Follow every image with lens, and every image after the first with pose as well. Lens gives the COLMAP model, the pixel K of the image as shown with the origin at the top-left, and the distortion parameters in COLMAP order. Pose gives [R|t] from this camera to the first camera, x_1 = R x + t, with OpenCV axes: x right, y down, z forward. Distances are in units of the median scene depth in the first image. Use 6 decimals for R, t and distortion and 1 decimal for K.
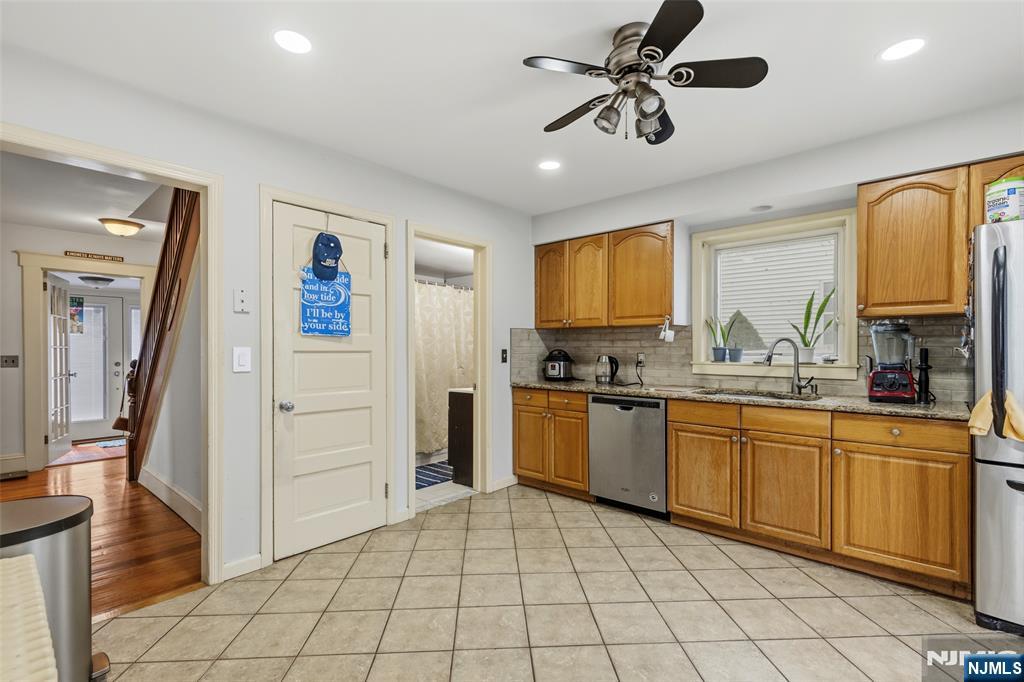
lens RADIAL K [[464.9, 0, 513.5], [0, 464.9, 348.2], [0, 0, 1]] dist [0.005132, -0.000024]
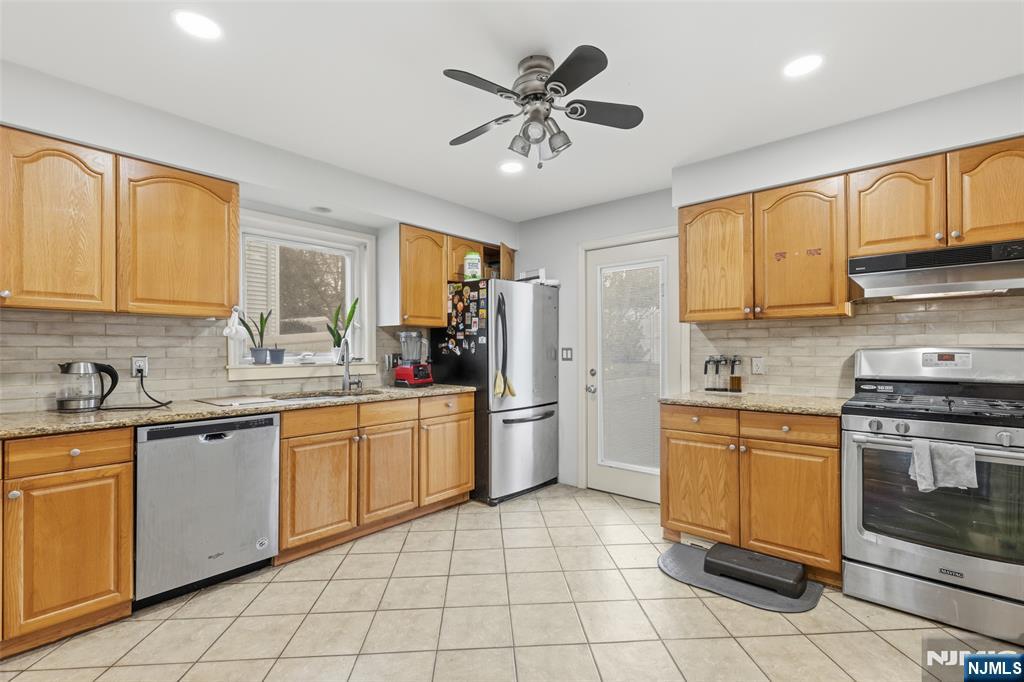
lens RADIAL K [[464.9, 0, 510.6], [0, 464.9, 345.8], [0, 0, 1]] dist [0.005132, -0.000024]
pose [[-0.018389, 0.006548, 0.999809, -0.459502], [0.002006, 0.999977, -0.006512, 0.001000], [-0.999829, 0.001886, -0.018401, 0.585911]]
